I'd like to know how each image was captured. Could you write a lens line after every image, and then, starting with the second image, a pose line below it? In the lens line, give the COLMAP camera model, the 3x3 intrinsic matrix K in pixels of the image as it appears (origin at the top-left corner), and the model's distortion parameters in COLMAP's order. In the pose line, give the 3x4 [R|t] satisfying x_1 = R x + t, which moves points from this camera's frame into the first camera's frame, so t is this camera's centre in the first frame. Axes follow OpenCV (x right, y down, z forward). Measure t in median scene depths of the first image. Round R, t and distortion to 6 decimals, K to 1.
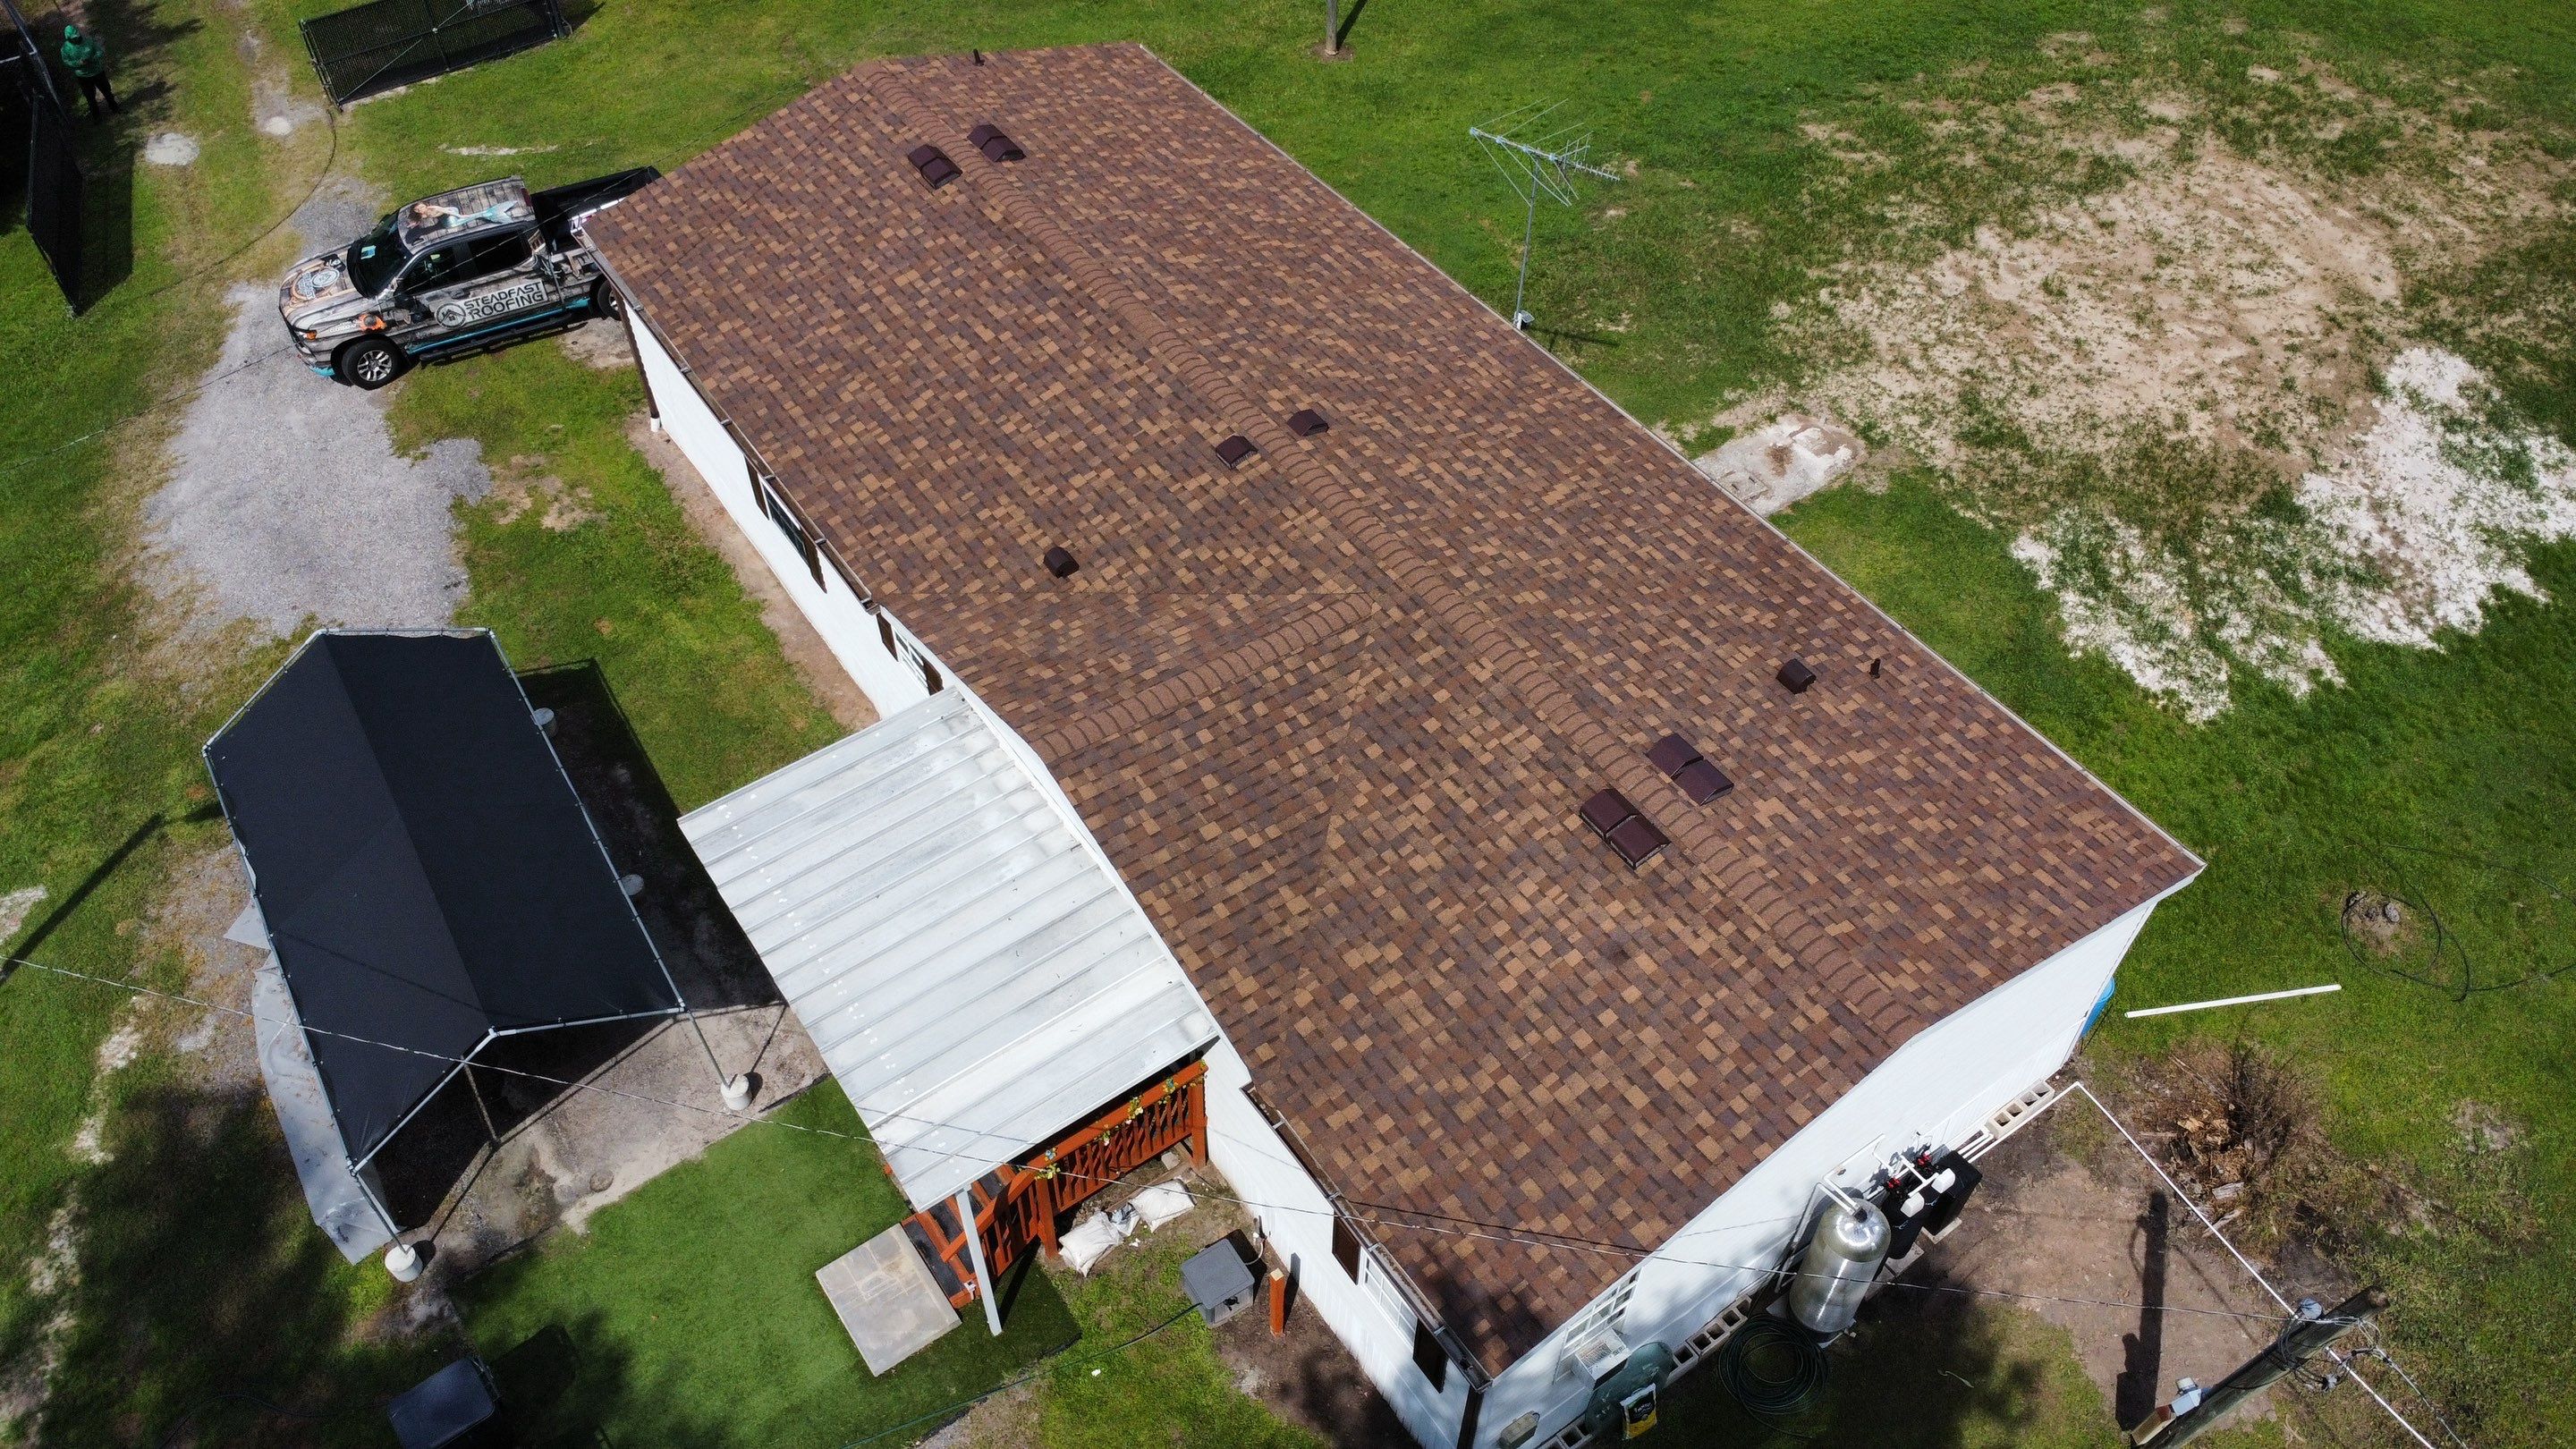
lens RADIAL K [[1868.0, 0, 1279.7], [0, 1868.0, 724.3], [0, 0, 1]] dist [-0.023443, -0.019575]
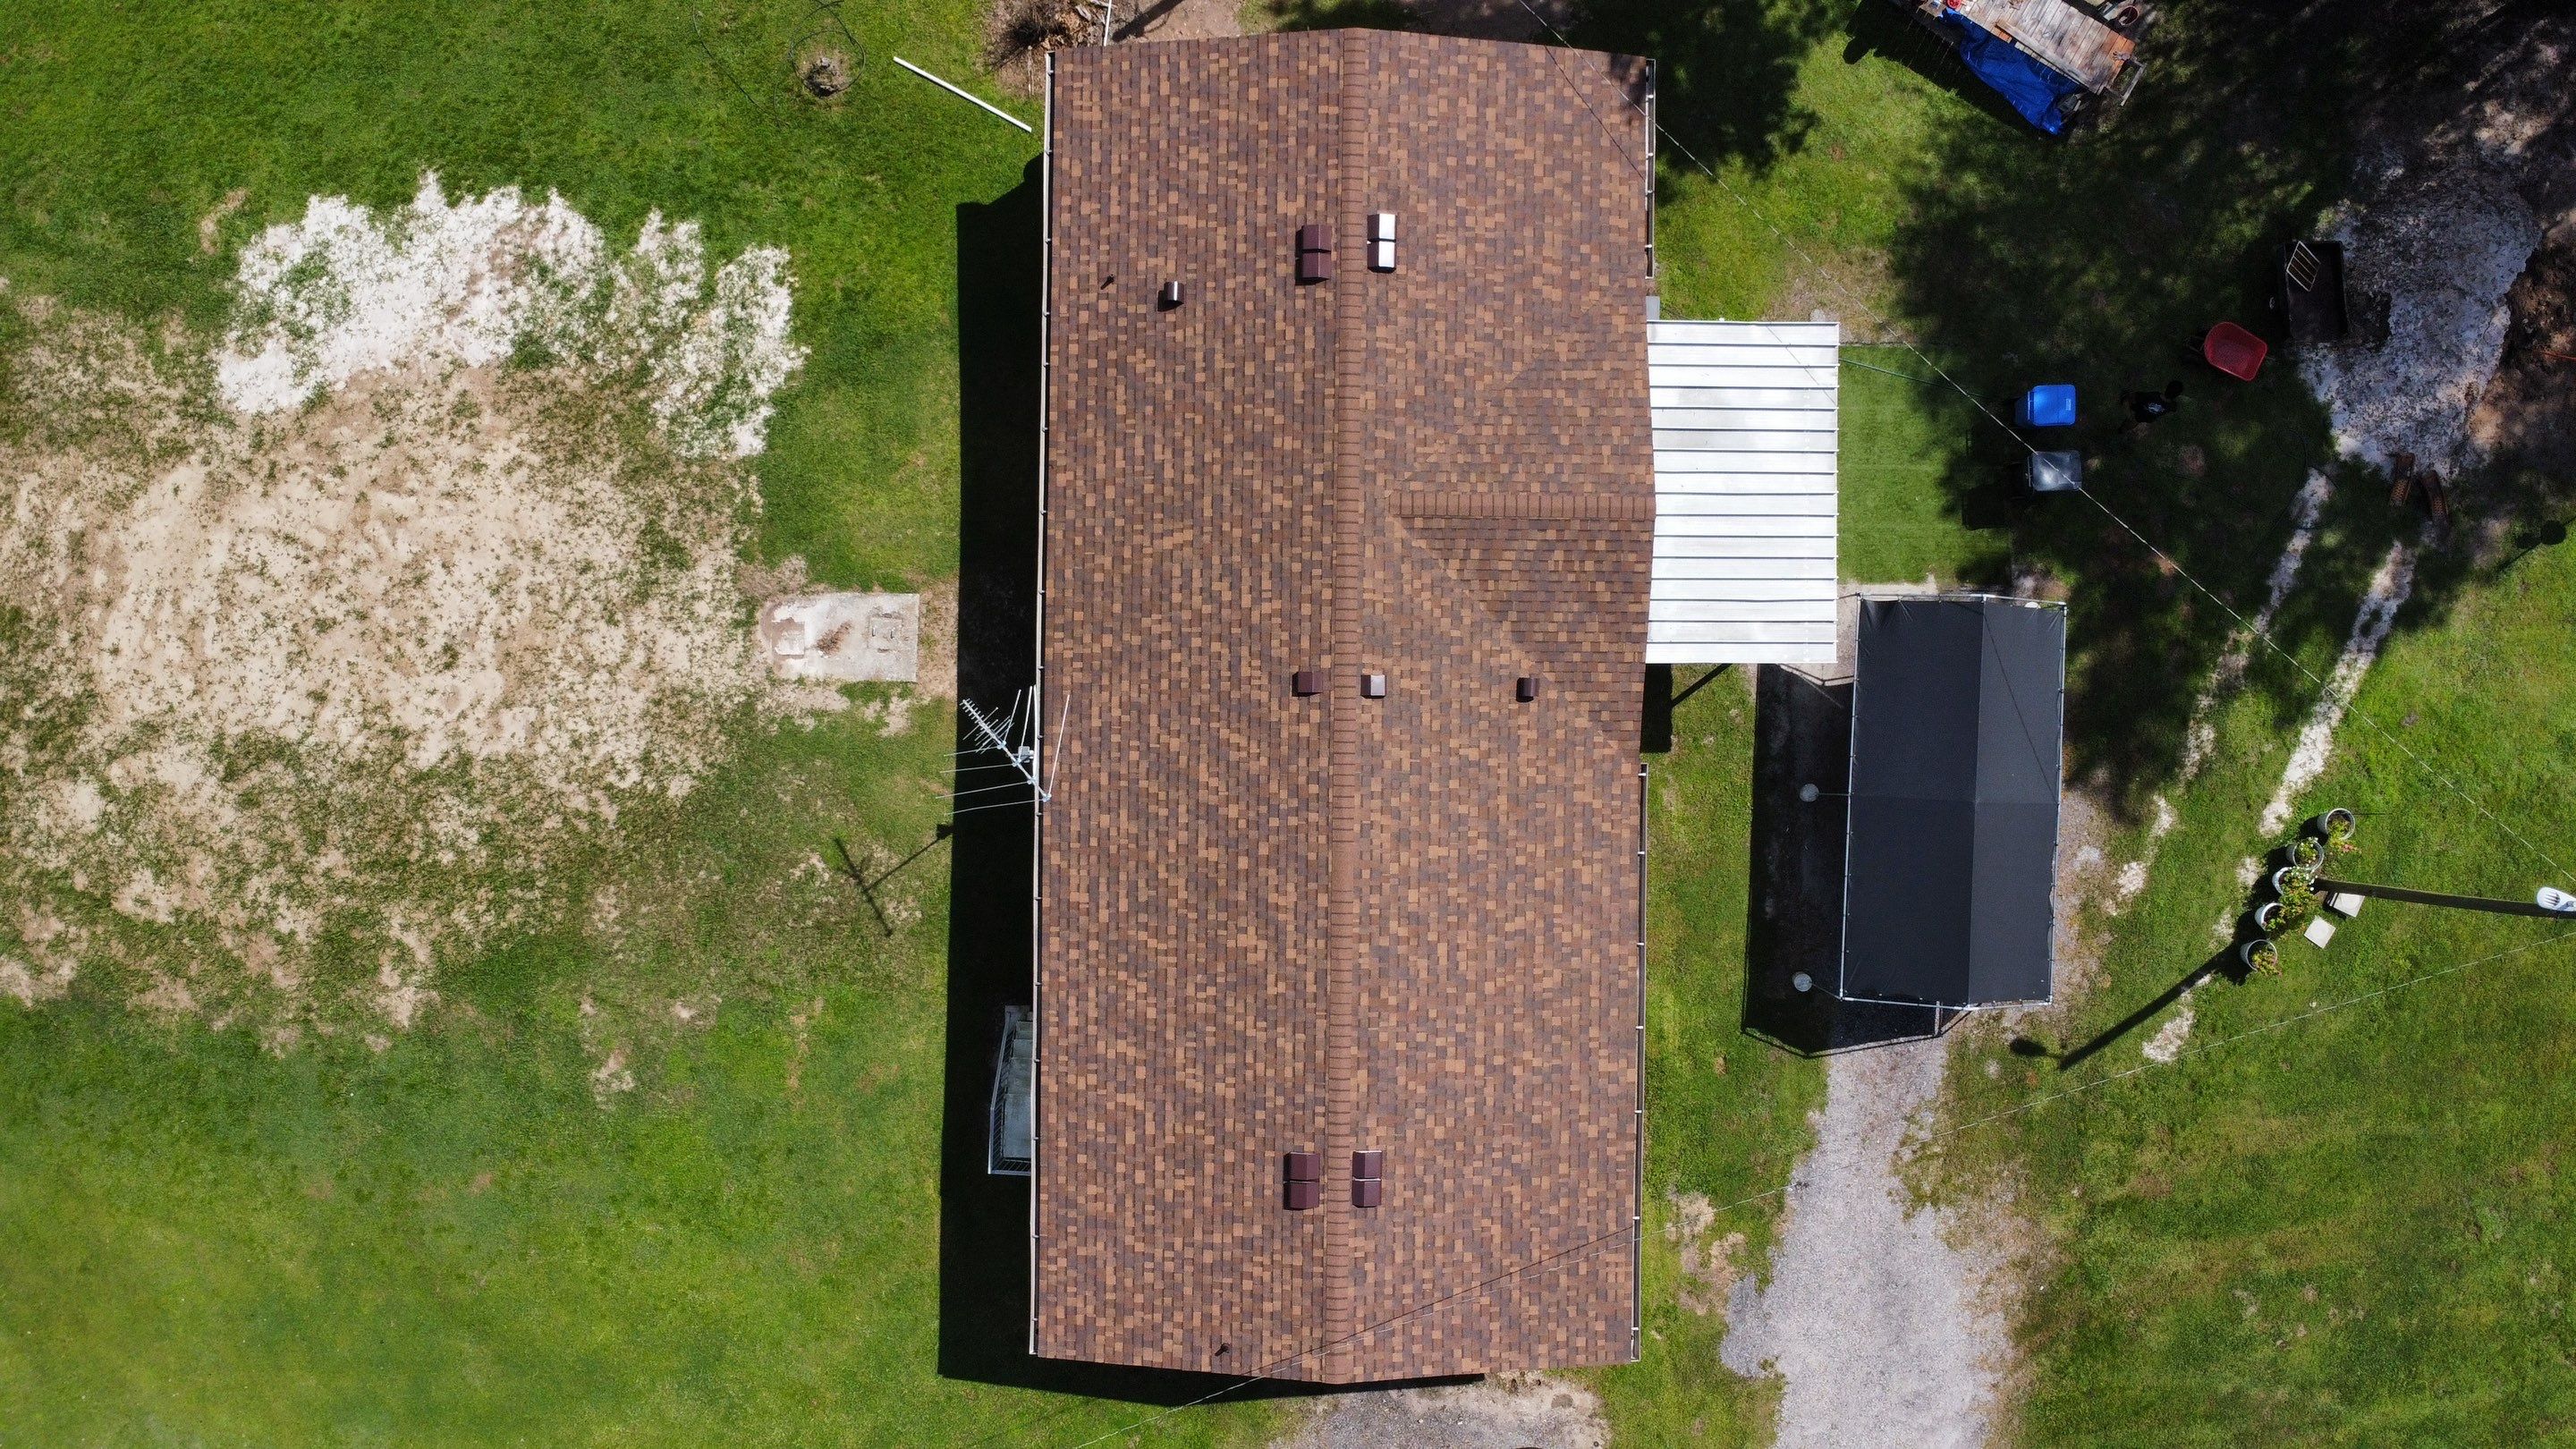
lens RADIAL K [[1868.0, 0, 1281.0], [0, 1868.0, 717.9], [0, 0, 1]] dist [-0.023443, -0.019575]
pose [[-0.812891, -0.582416, -0.000154, 0.013991], [0.429449, -0.599570, 0.675344, -0.897660], [-0.393423, 0.548915, 0.737503, 0.063017]]
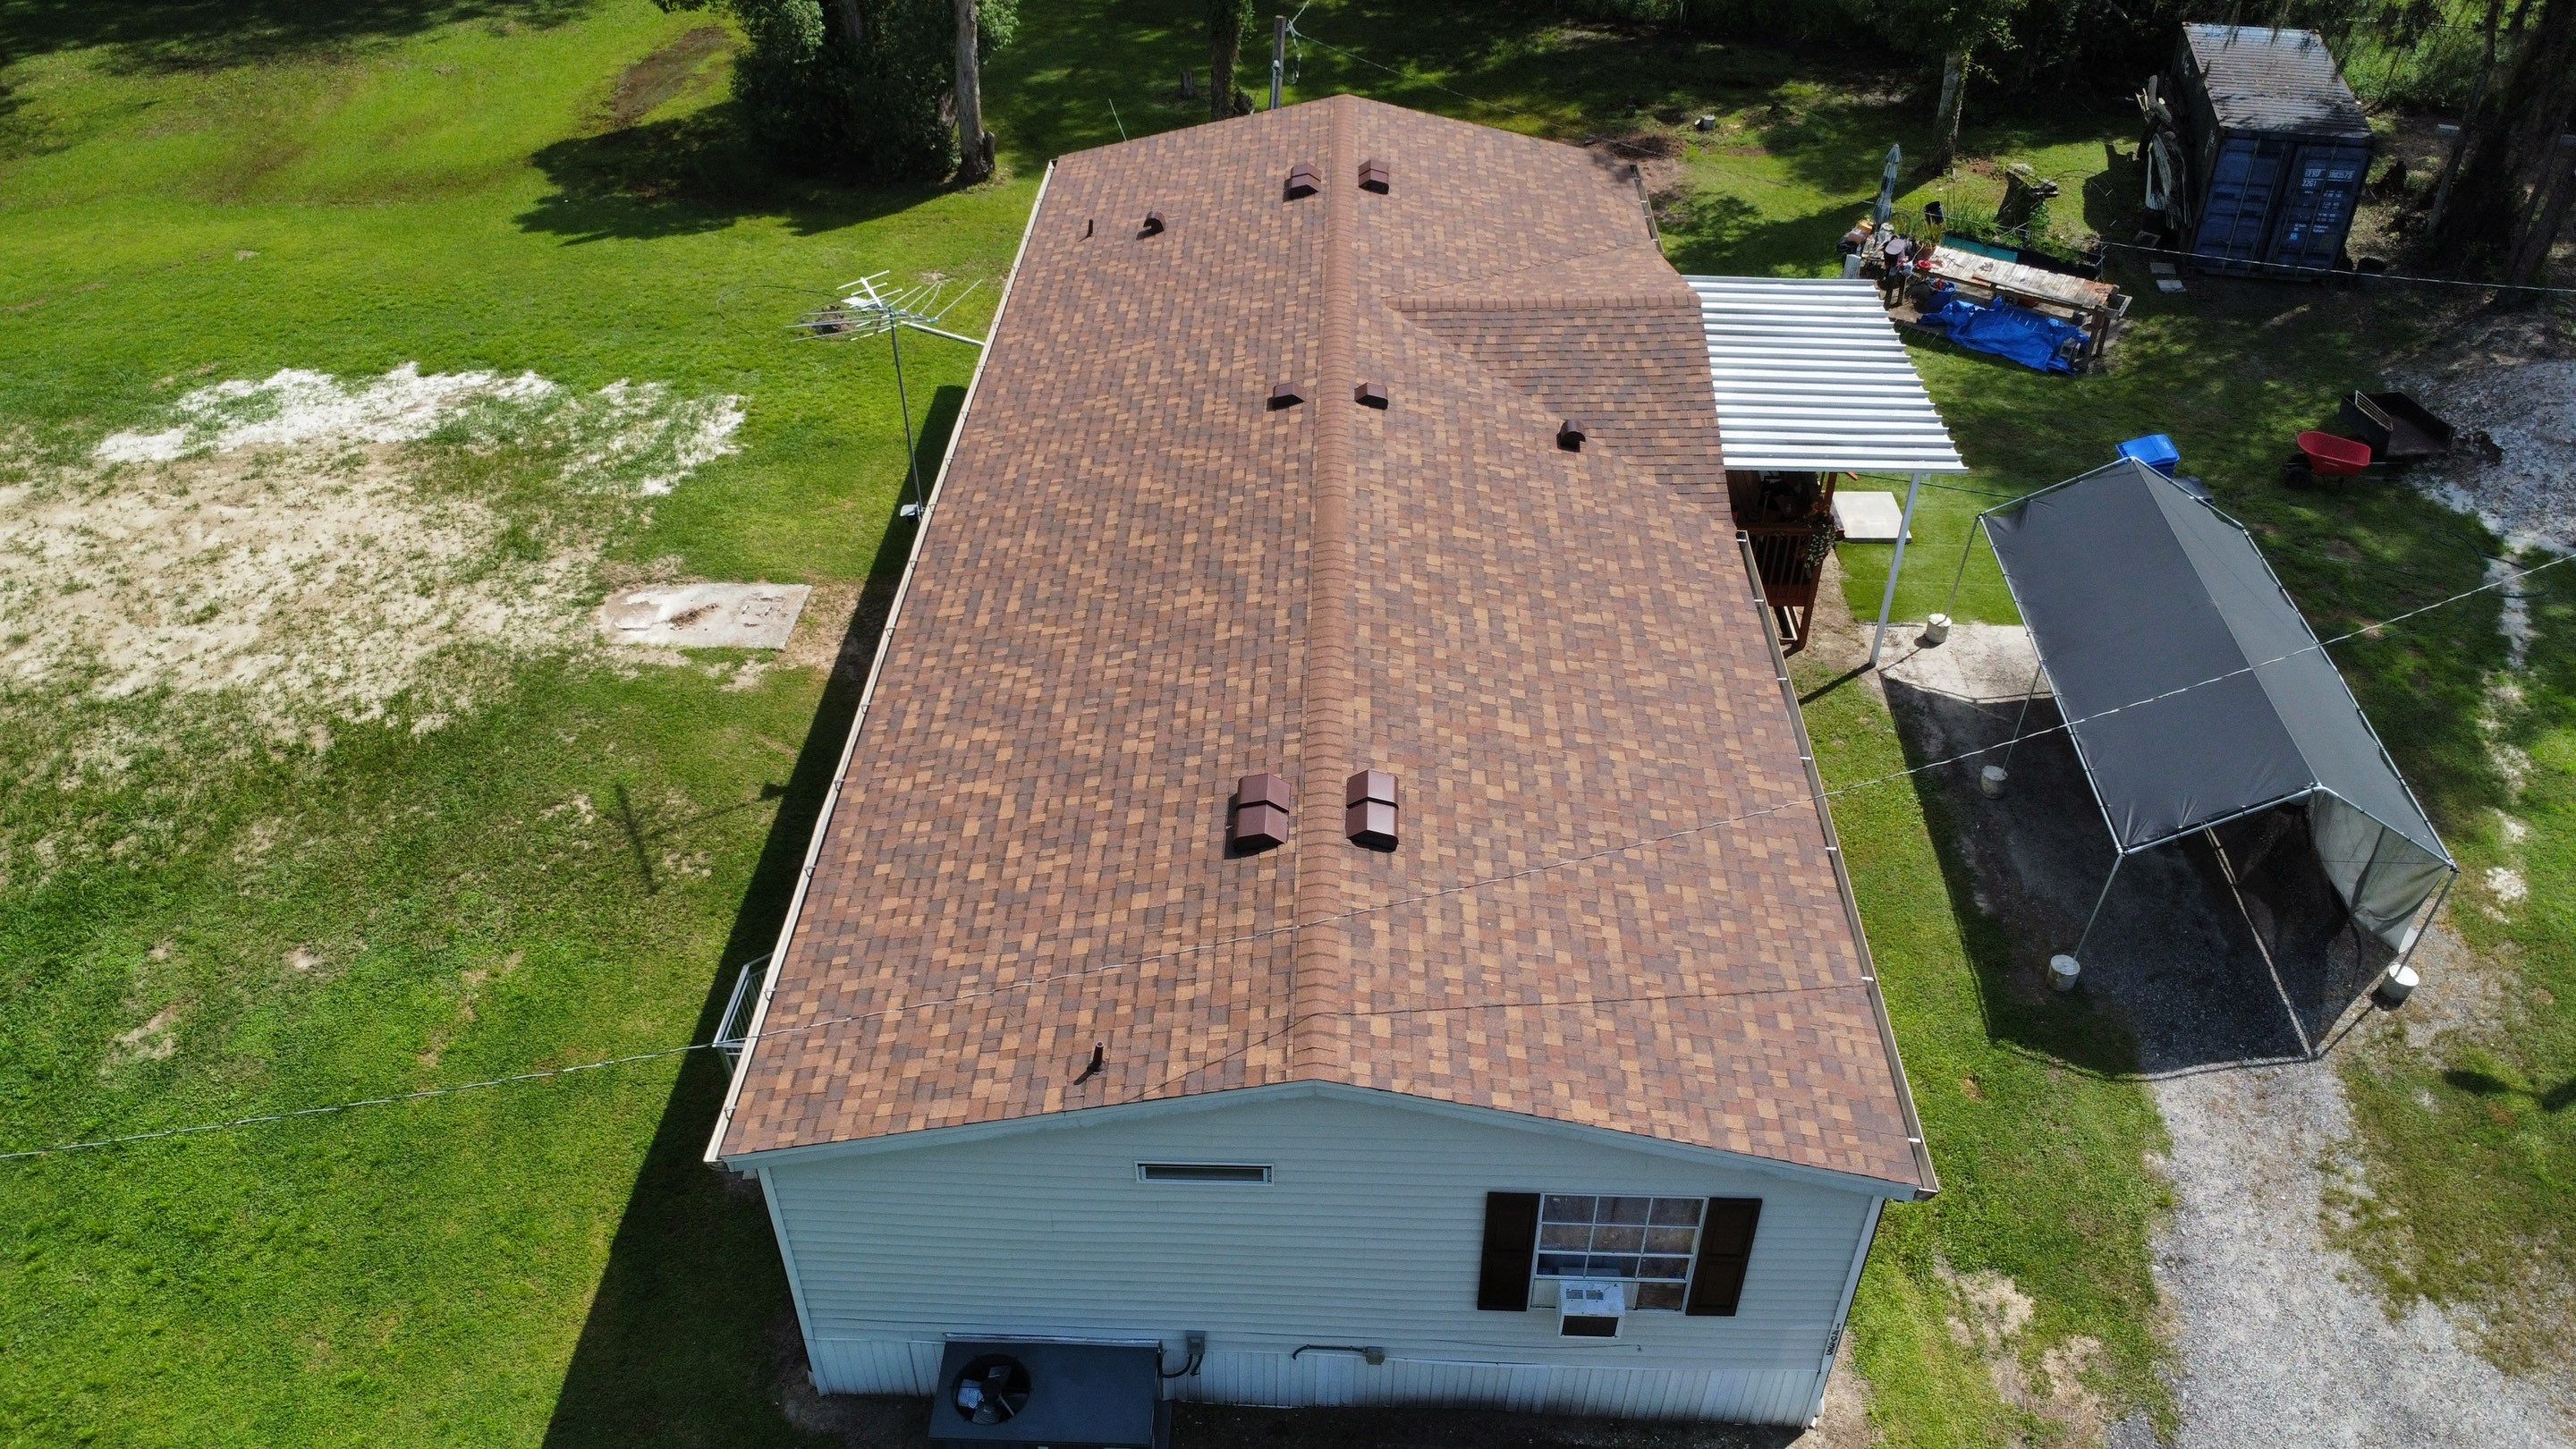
lens RADIAL K [[1868.0, 0, 1280.1], [0, 1868.0, 722.6], [0, 0, 1]] dist [-0.023443, -0.019575]
pose [[-0.798720, -0.372522, 0.472518, -0.445468], [0.447223, 0.157824, 0.880388, -0.870405], [-0.402539, 0.914505, 0.040543, 0.958205]]
